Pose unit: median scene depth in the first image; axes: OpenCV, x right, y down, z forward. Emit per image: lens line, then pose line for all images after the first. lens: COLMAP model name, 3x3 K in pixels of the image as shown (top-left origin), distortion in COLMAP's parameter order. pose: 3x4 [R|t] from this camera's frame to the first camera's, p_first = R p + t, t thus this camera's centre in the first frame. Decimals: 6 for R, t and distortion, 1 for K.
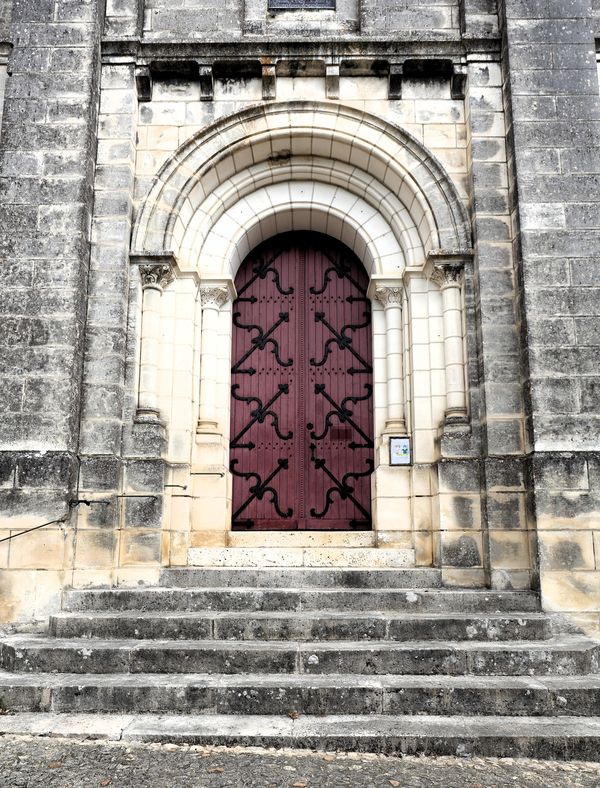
lens RADIAL K [[882.2, 0, 300.0], [0, 882.2, 394.0], [0, 0, 1]] dist [-0.010546, -0.014224]
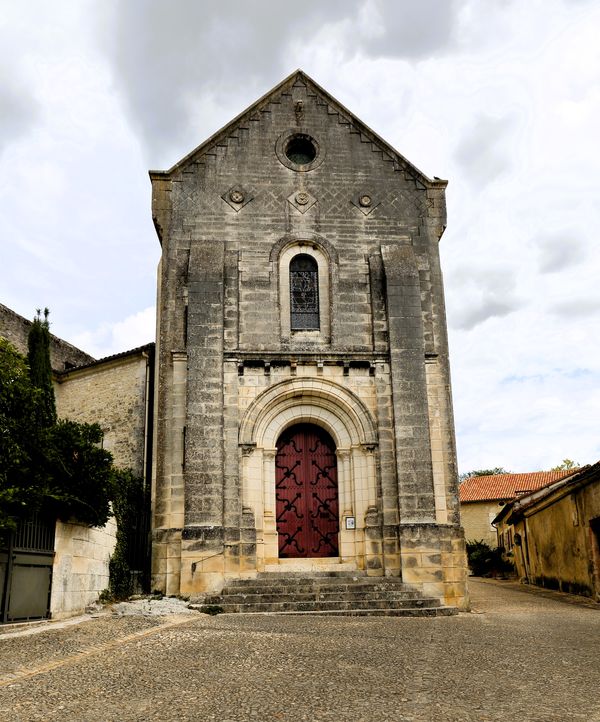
lens RADIAL K [[1004.1, 0, 300.0], [0, 1004.1, 361.0], [0, 0, 1]] dist [-0.022290, -0.004125]
pose [[0.998030, -0.005942, 0.062456, -0.197970], [0.010415, 0.997383, -0.071538, -0.188081], [-0.061868, 0.072048, 0.995481, -1.807036]]
